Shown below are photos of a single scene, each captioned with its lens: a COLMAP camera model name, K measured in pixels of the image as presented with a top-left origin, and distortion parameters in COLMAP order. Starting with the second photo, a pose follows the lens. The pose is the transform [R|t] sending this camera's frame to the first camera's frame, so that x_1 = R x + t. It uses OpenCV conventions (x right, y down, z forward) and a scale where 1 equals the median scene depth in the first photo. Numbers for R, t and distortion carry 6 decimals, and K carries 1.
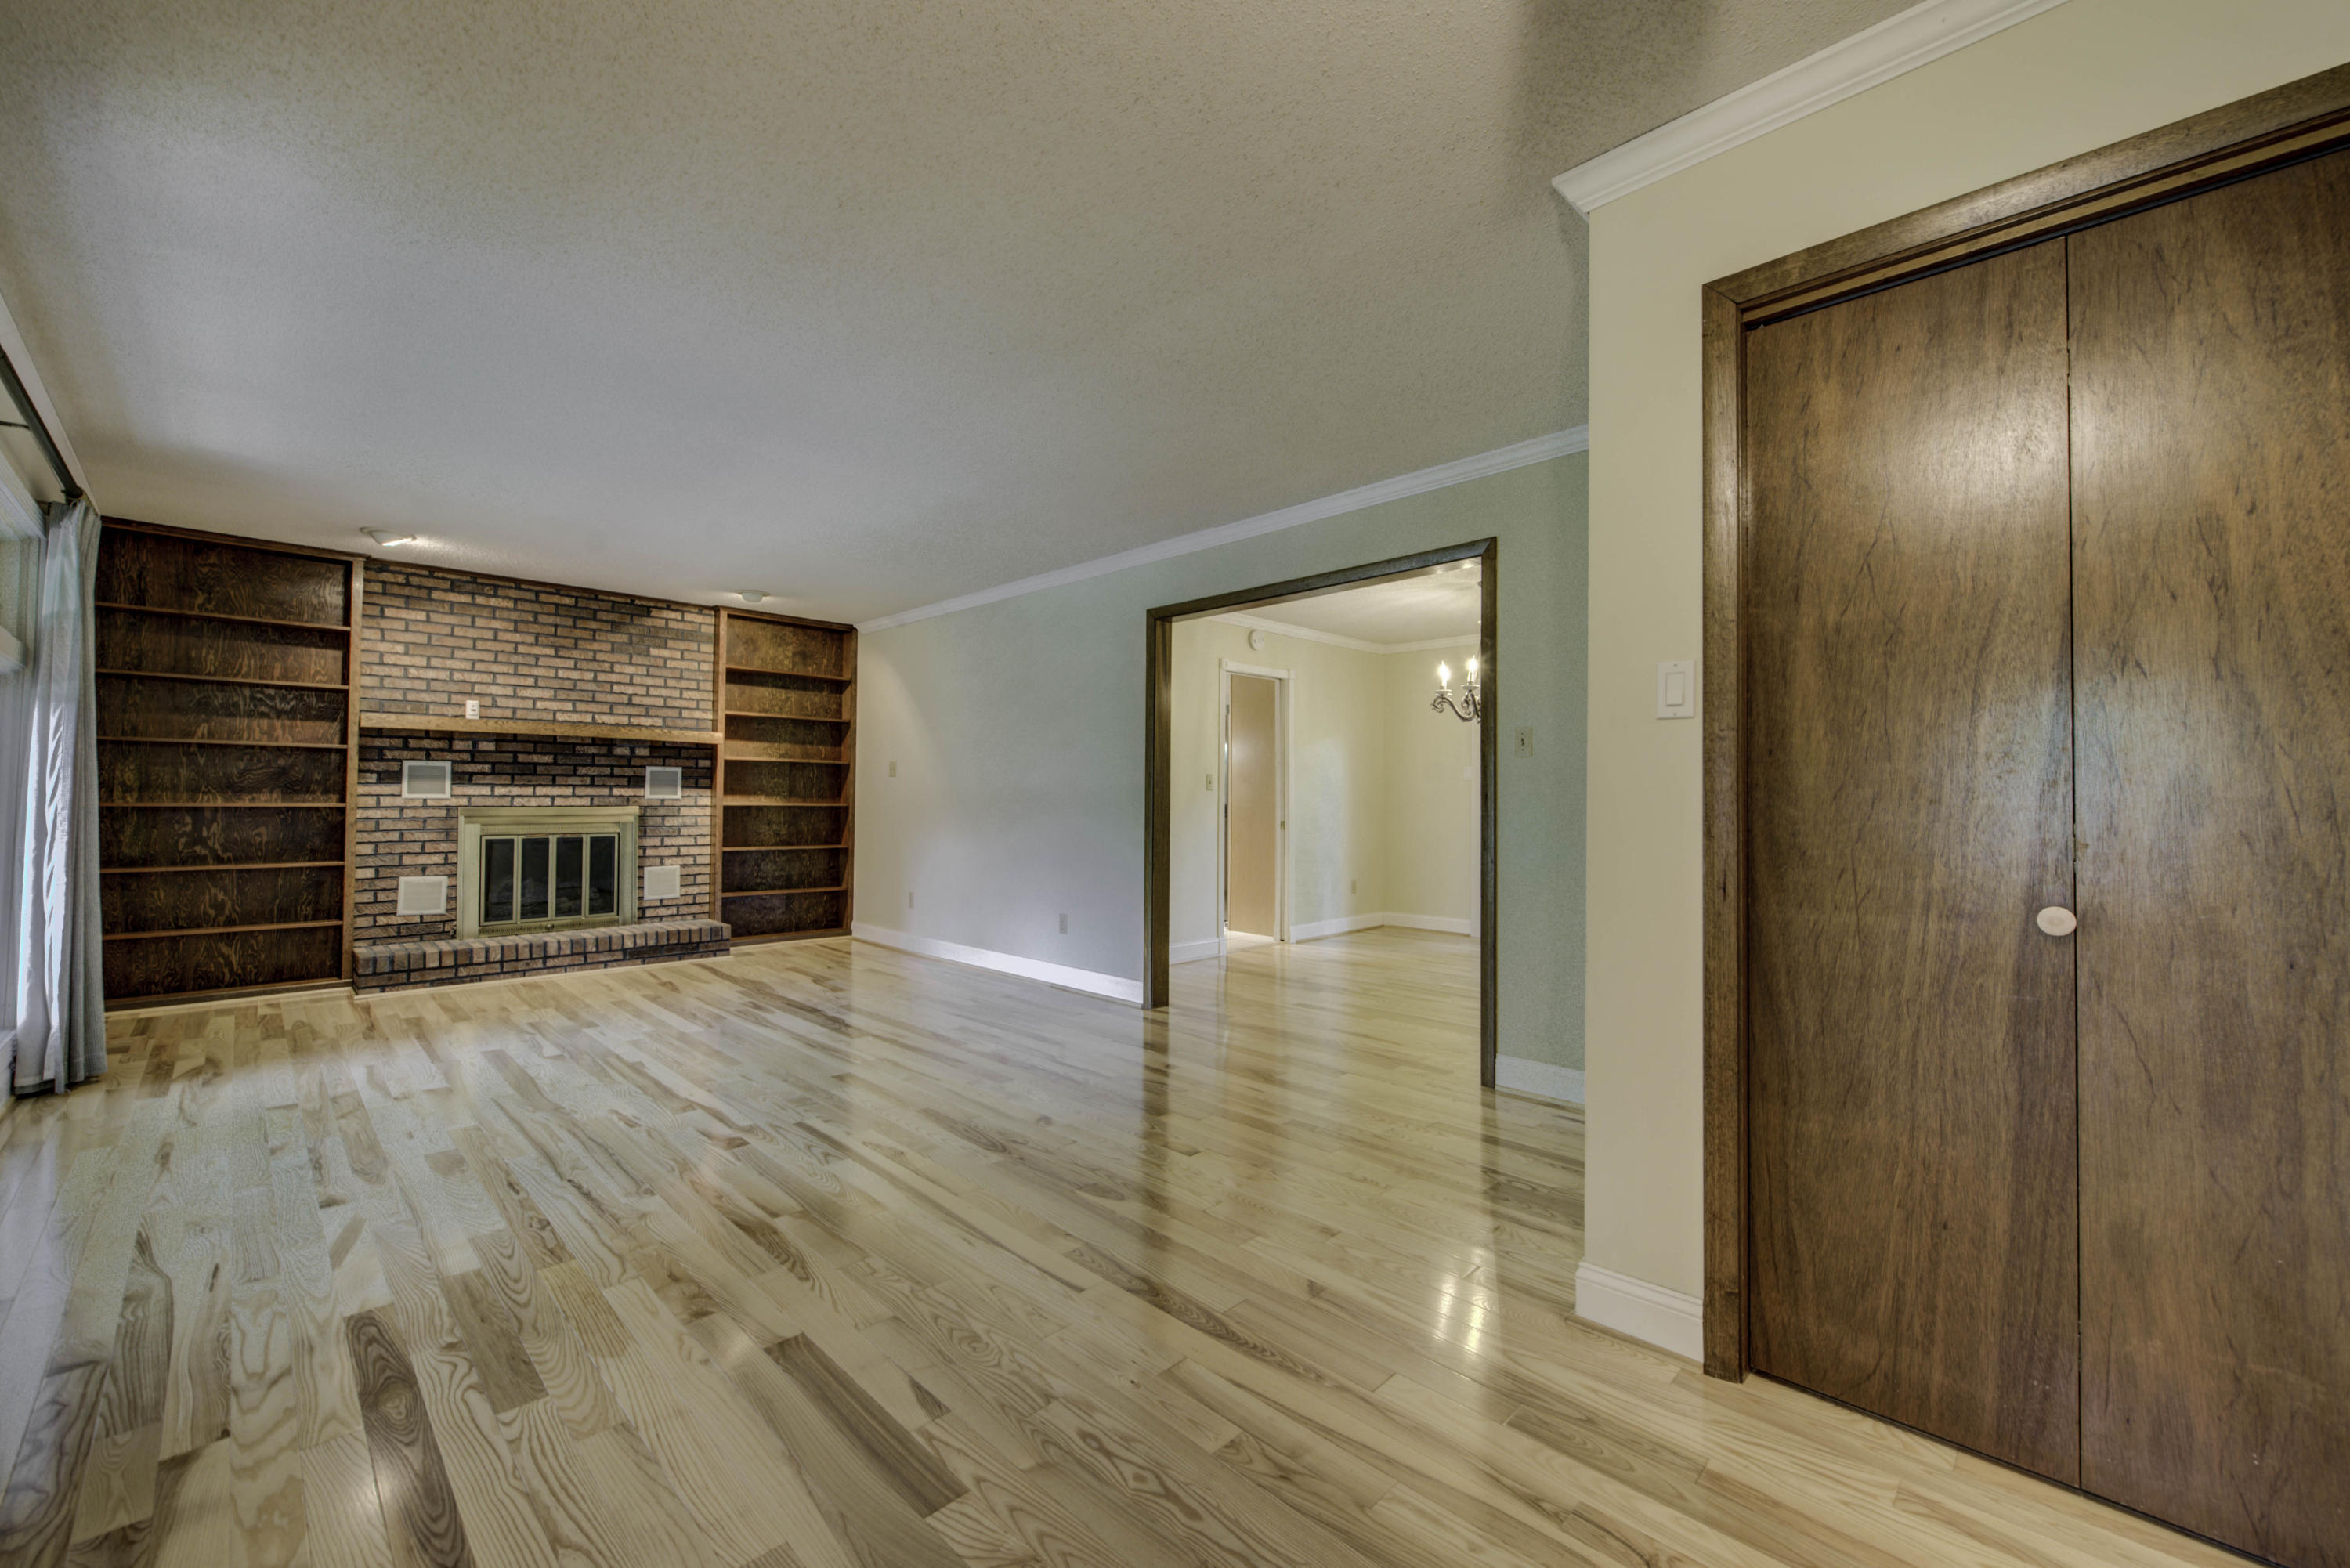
lens RADIAL K [[927.5, 0, 1176.8], [0, 927.5, 790.0], [0, 0, 1]] dist [0.002755, -0.000953]
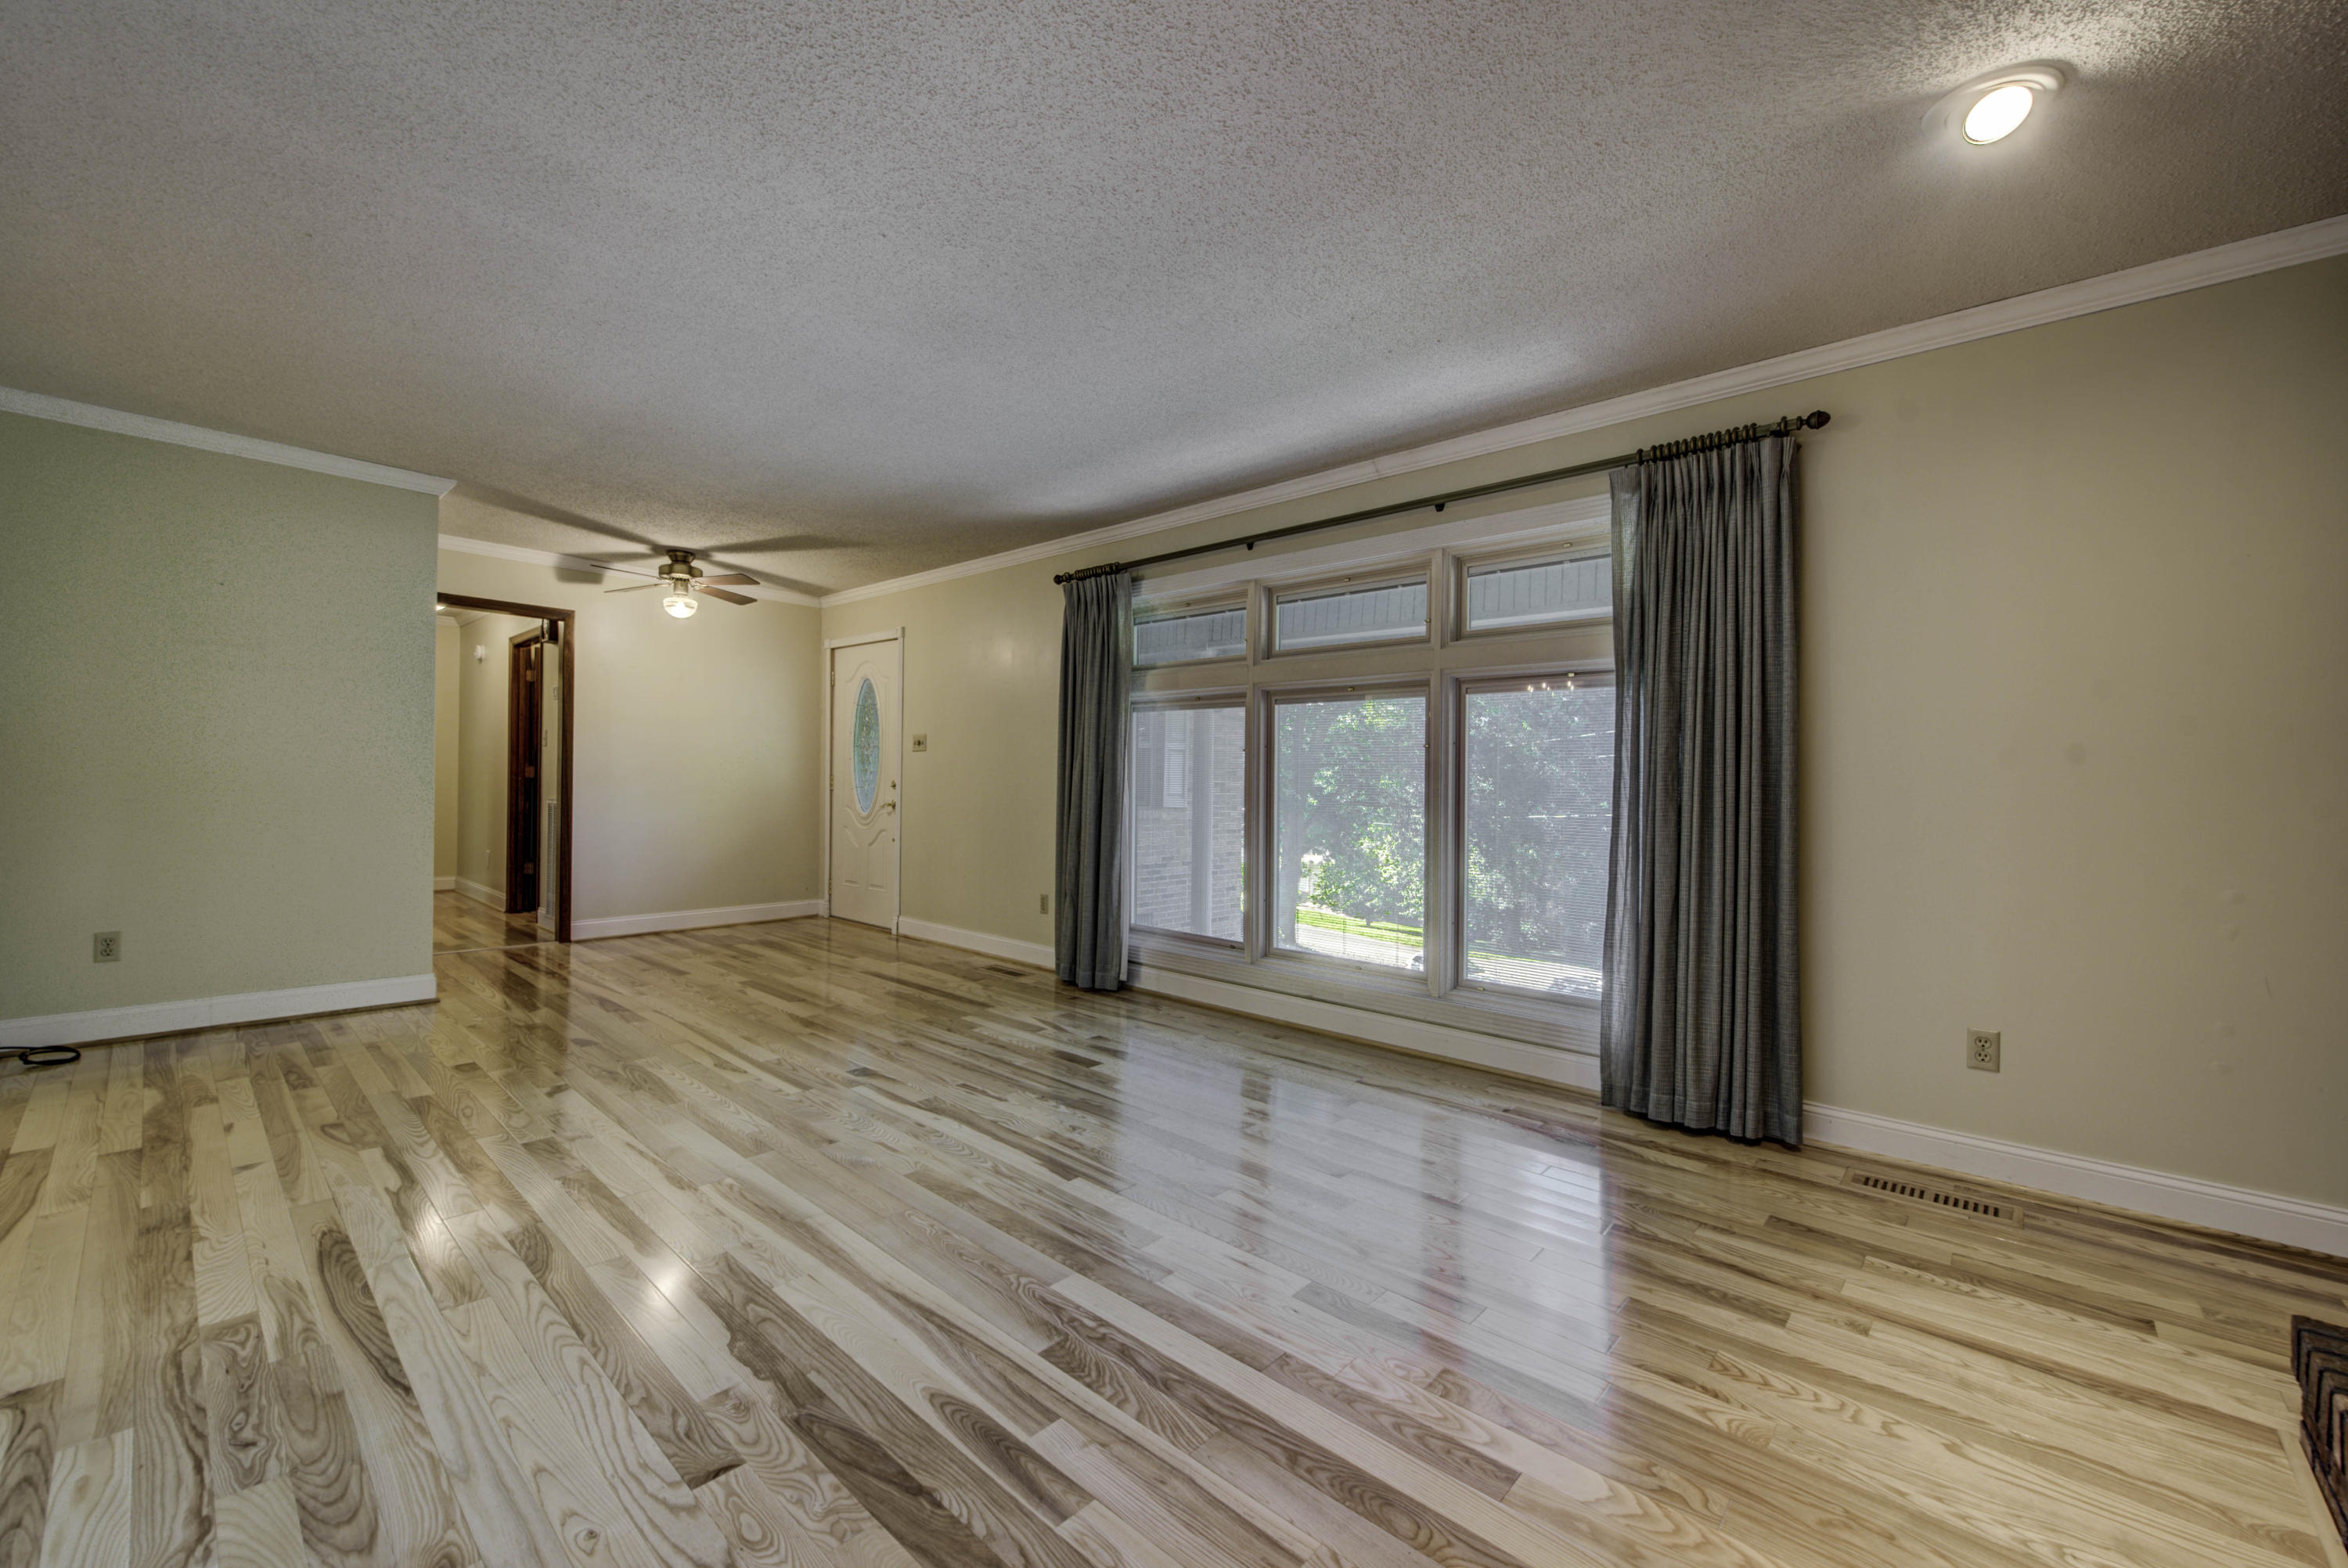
lens RADIAL K [[926.7, 0, 1177.8], [0, 926.7, 773.3], [0, 0, 1]] dist [0.002755, -0.000953]
pose [[-0.998857, -0.024834, -0.040829, -0.784305], [-0.024129, 0.999553, -0.017676, 0.017220], [0.041249, -0.016670, -0.999010, 2.095131]]
